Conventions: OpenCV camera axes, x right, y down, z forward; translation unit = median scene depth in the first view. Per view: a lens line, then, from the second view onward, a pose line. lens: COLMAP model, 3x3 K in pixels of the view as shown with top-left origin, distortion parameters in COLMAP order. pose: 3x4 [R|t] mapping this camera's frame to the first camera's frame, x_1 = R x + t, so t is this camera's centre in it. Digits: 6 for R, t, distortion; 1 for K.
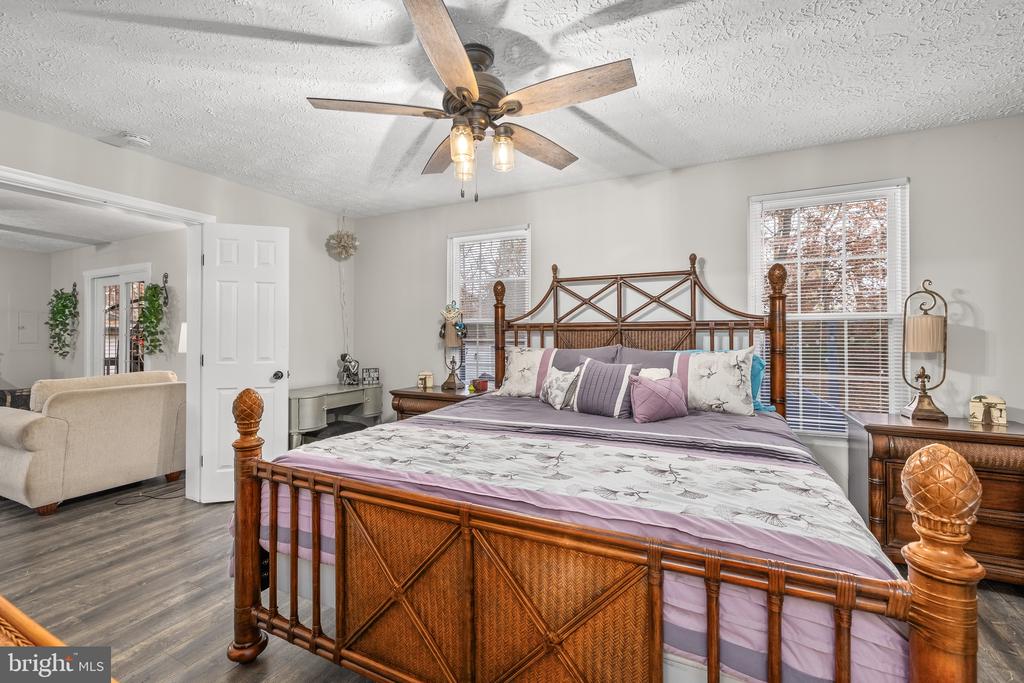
lens RADIAL K [[428.0, 0, 515.8], [0, 428.0, 336.7], [0, 0, 1]] dist [-0.000538, -0.000041]
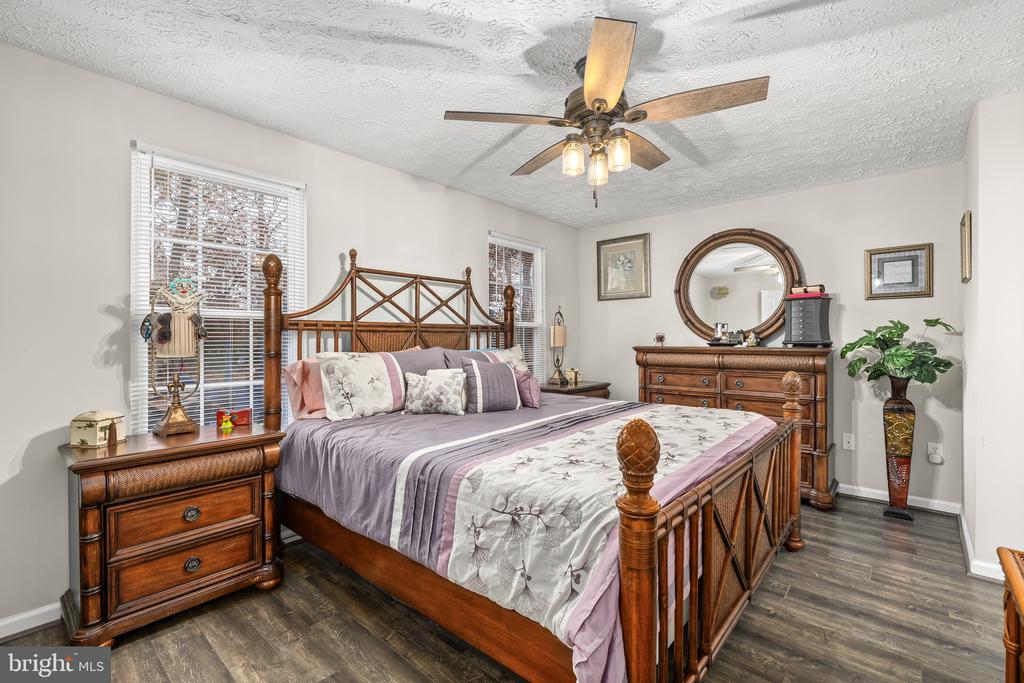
lens RADIAL K [[459.8, 0, 511.3], [0, 459.8, 333.7], [0, 0, 1]] dist [0.000010, 0.000081]
pose [[0.267718, 0.005865, 0.963479, -0.710280], [0.001041, 0.999979, -0.006376, -0.003010], [-0.963497, 0.002710, 0.267707, 0.512623]]
